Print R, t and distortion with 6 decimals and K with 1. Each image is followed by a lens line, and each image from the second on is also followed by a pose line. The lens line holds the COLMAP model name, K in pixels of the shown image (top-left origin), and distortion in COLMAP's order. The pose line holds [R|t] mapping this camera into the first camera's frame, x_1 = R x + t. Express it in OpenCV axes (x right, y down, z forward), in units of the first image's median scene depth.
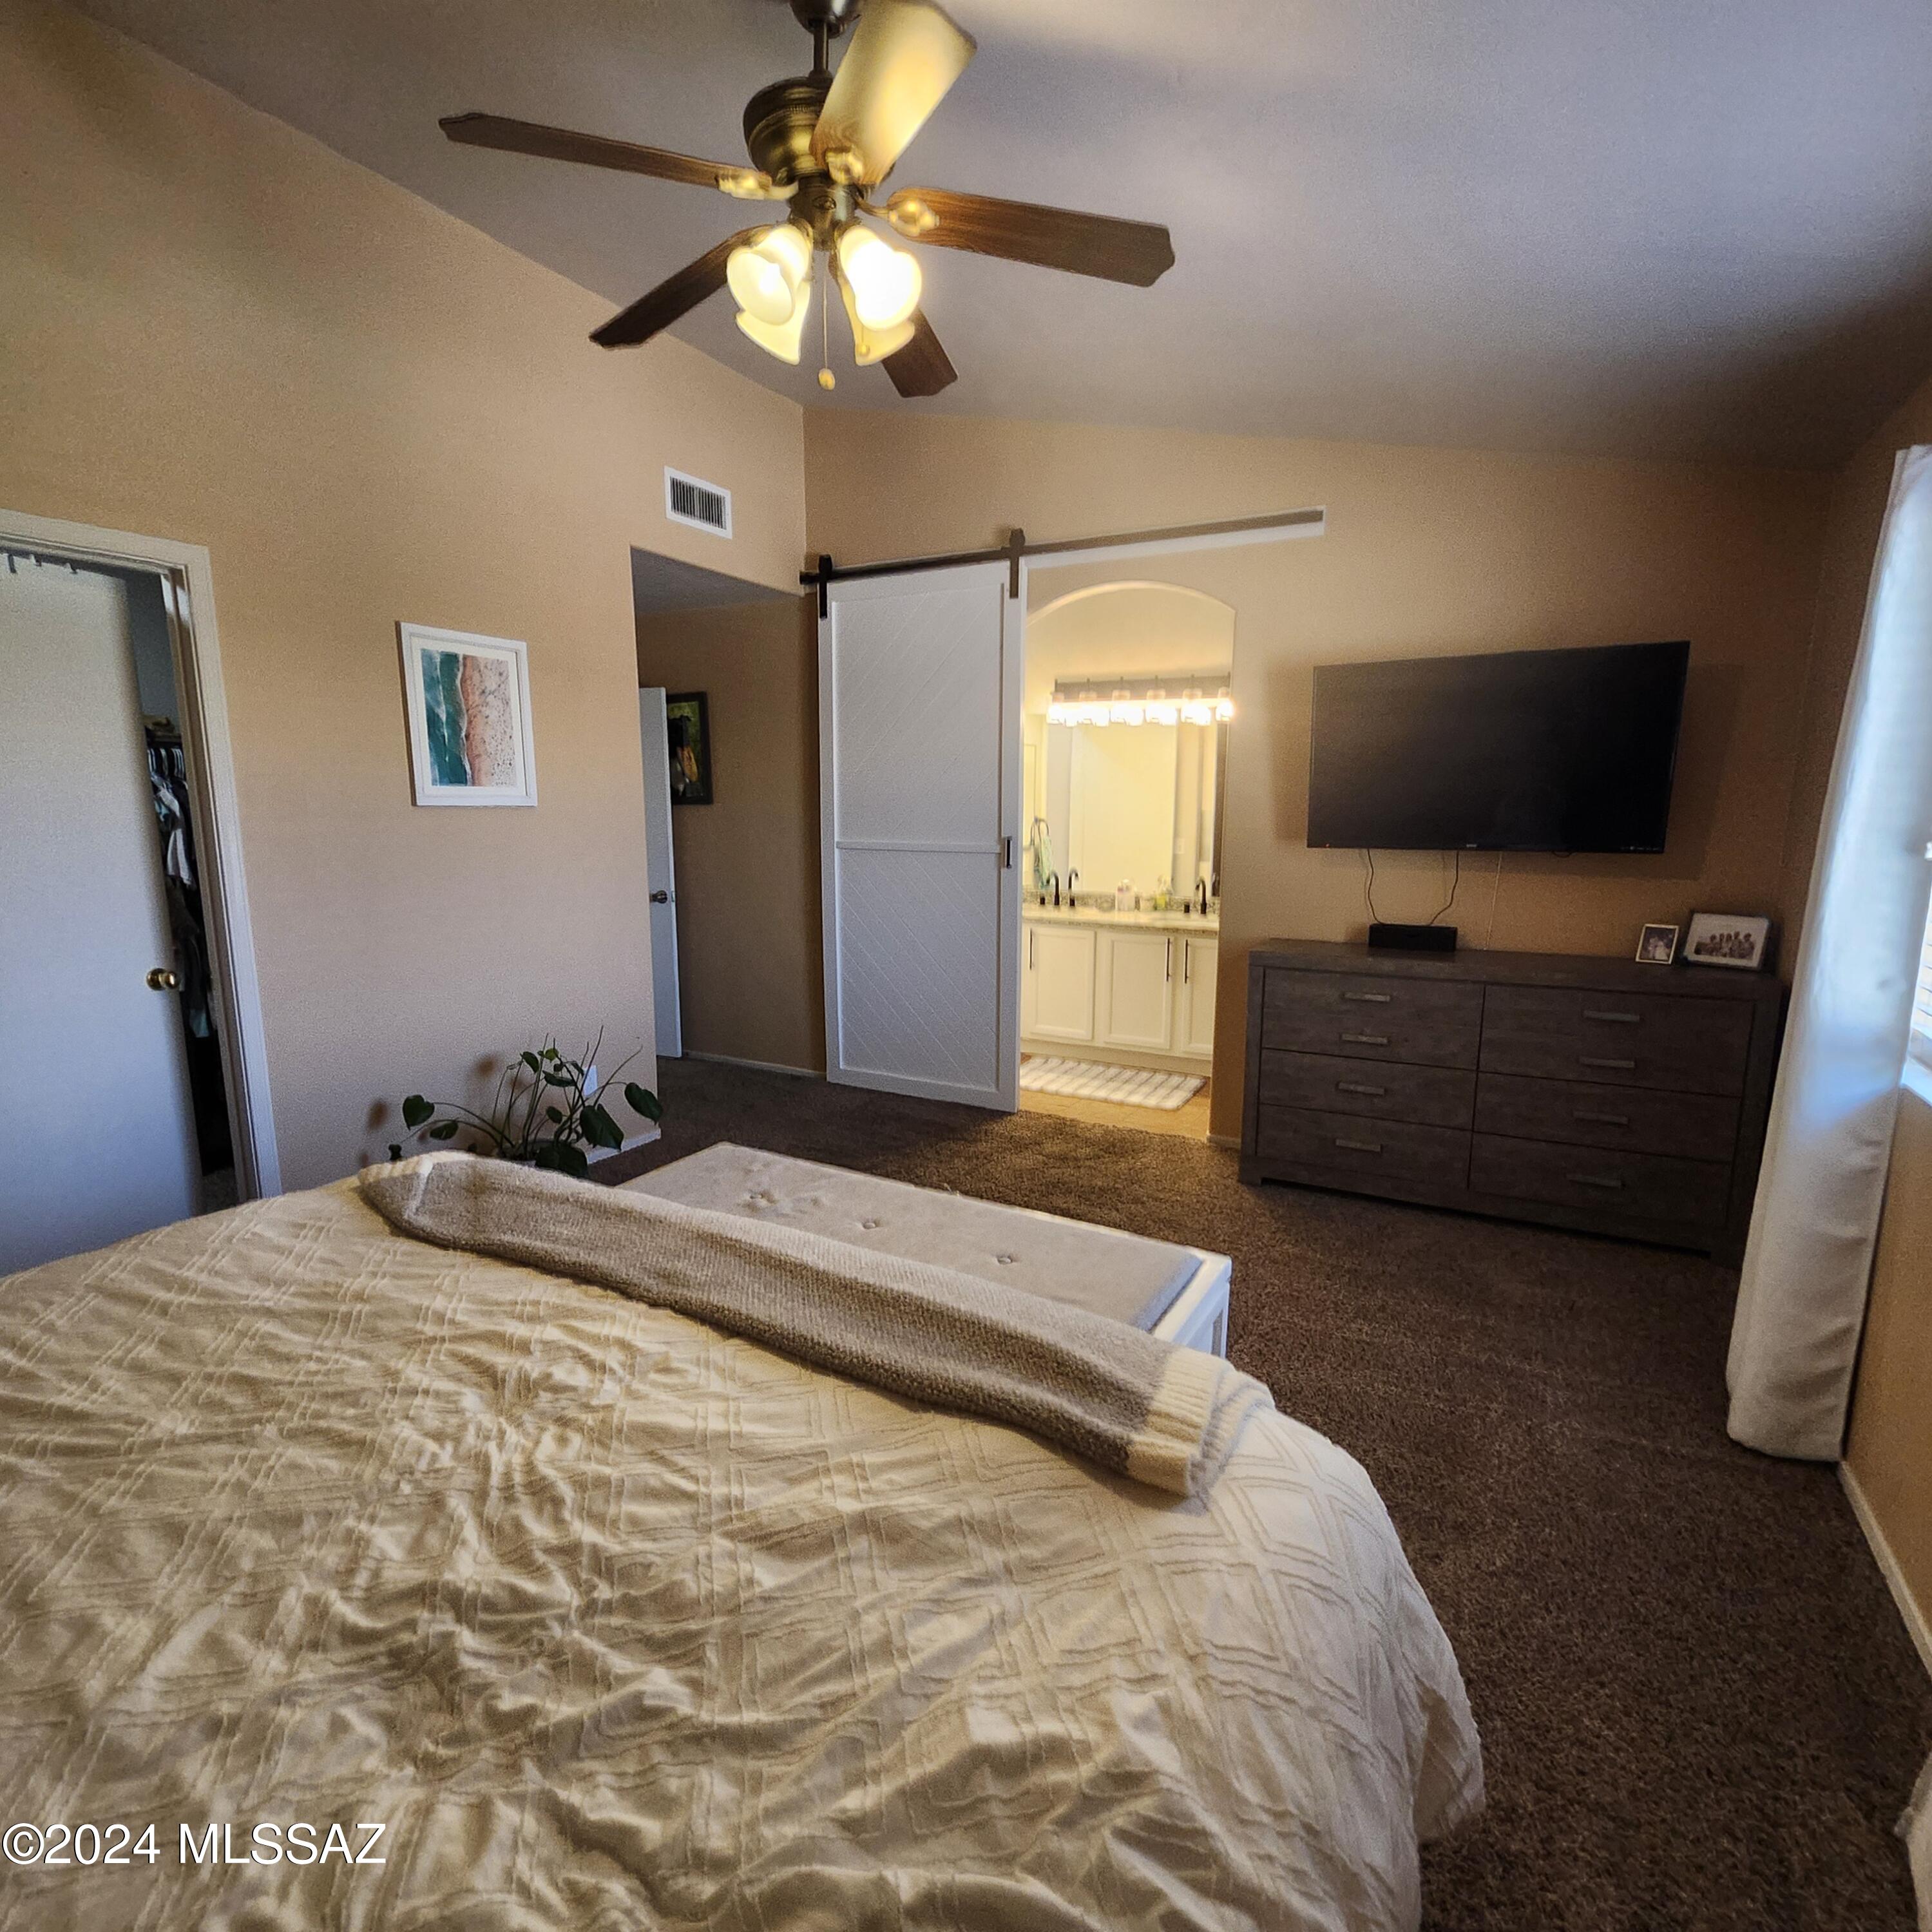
lens RADIAL K [[1014.5, 0, 961.4], [0, 1014.5, 969.8], [0, 0, 1]] dist [0.001174, -0.000503]
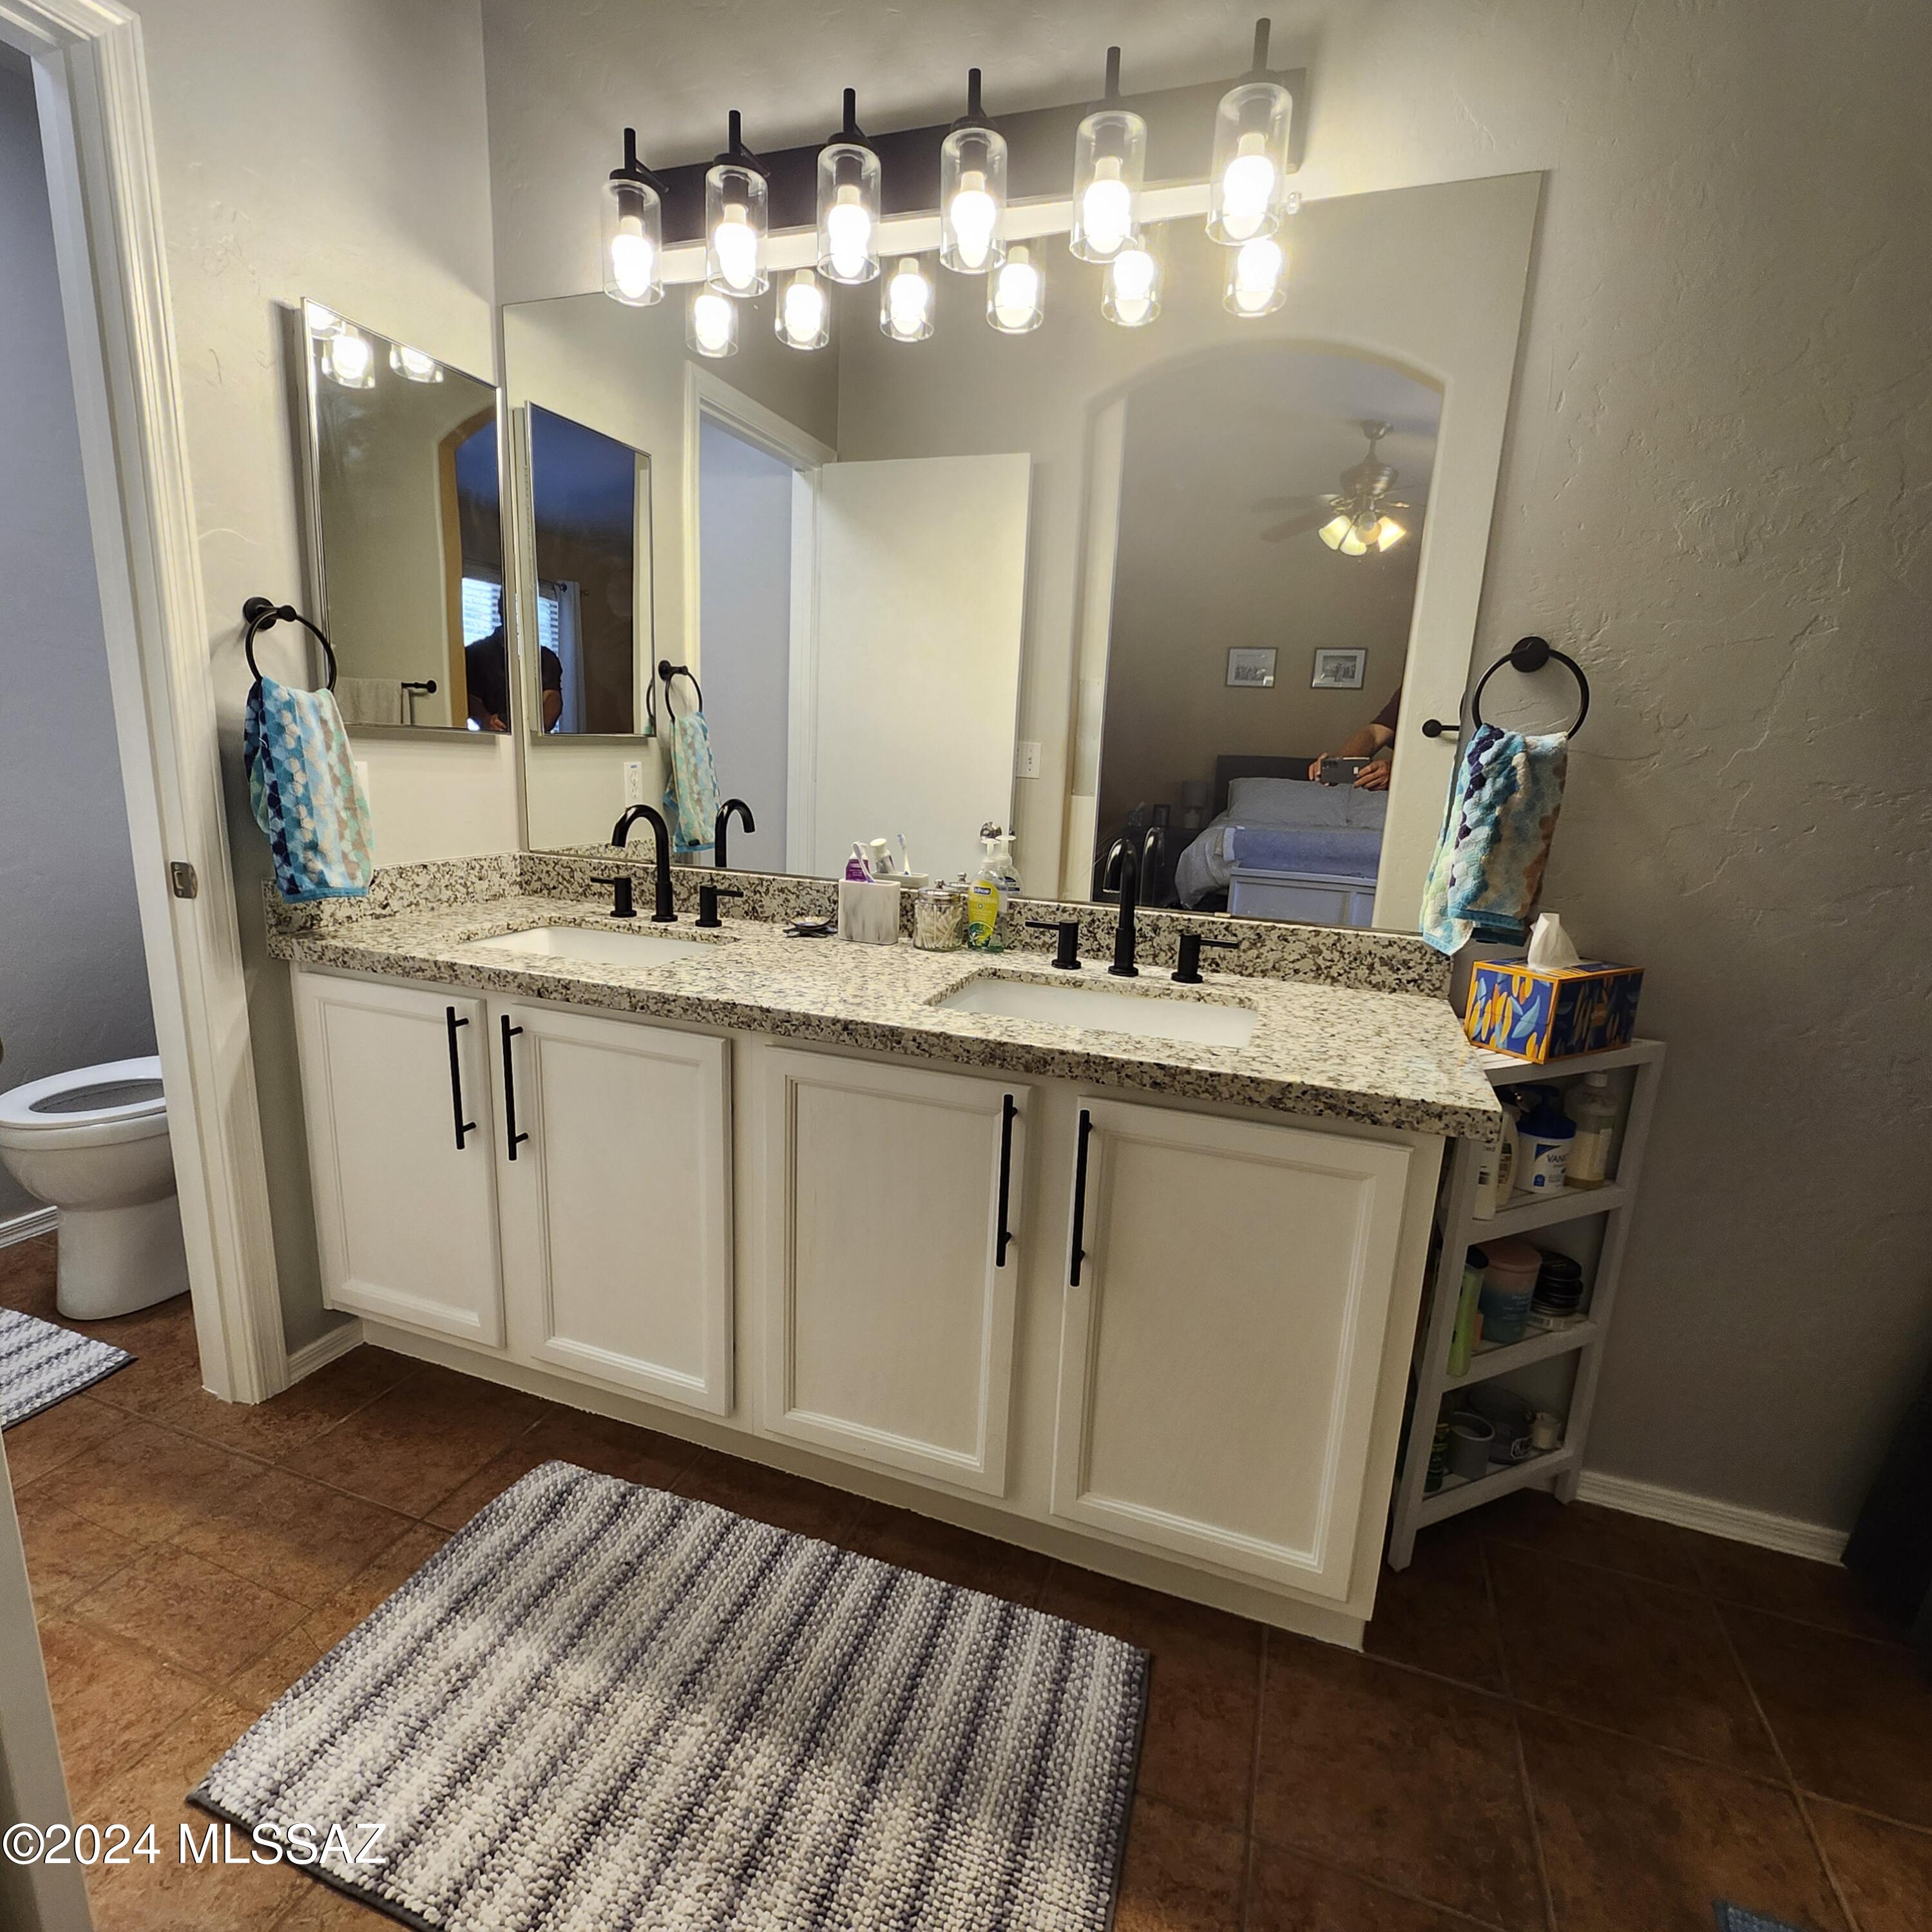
lens RADIAL K [[1014.5, 0, 966.8], [0, 1014.5, 979.6], [0, 0, 1]] dist [0.001174, -0.000503]
pose [[0.986713, -0.008174, 0.162269, 0.140324], [-0.002726, 0.997760, 0.066836, -0.066695], [-0.162452, -0.066390, 0.984480, 0.686778]]
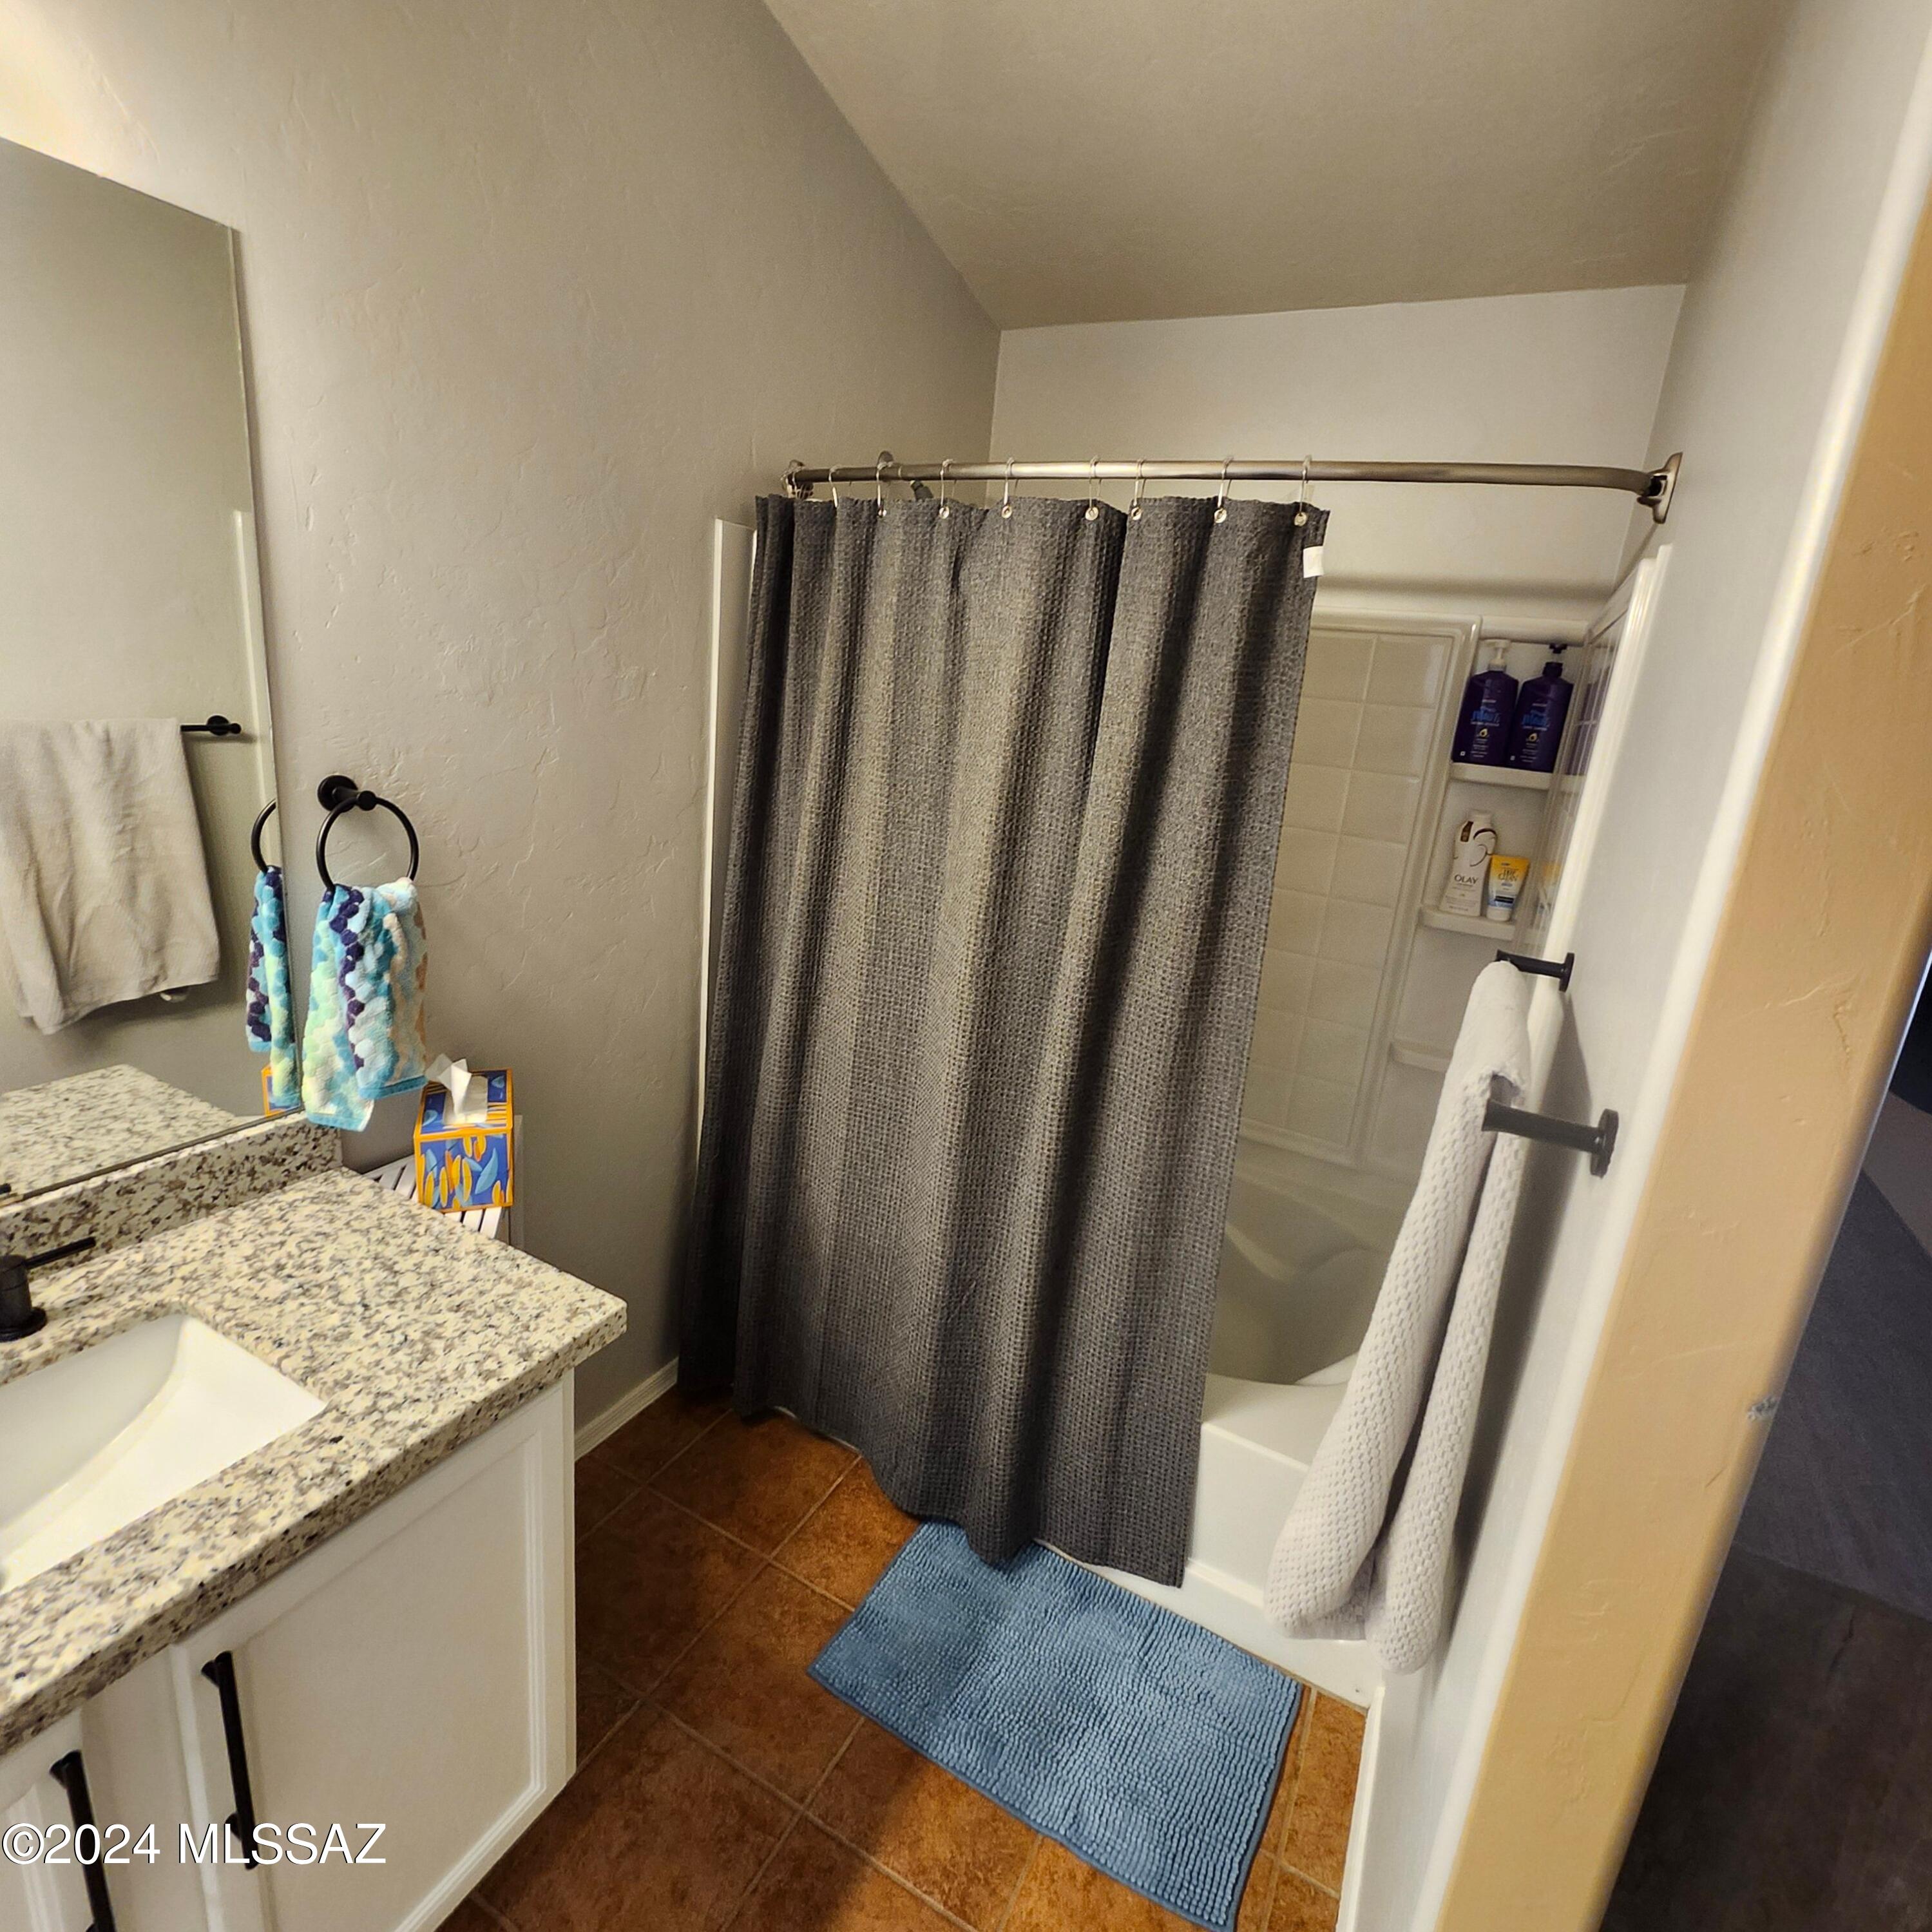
lens RADIAL K [[1014.5, 0, 942.8], [0, 1014.5, 945.2], [0, 0, 1]] dist [0.001174, -0.000503]
pose [[0.001465, -0.272872, 0.962049, 0.092713], [0.071813, 0.959595, 0.272067, -0.147175], [-0.997417, 0.068689, 0.021001, 0.775577]]
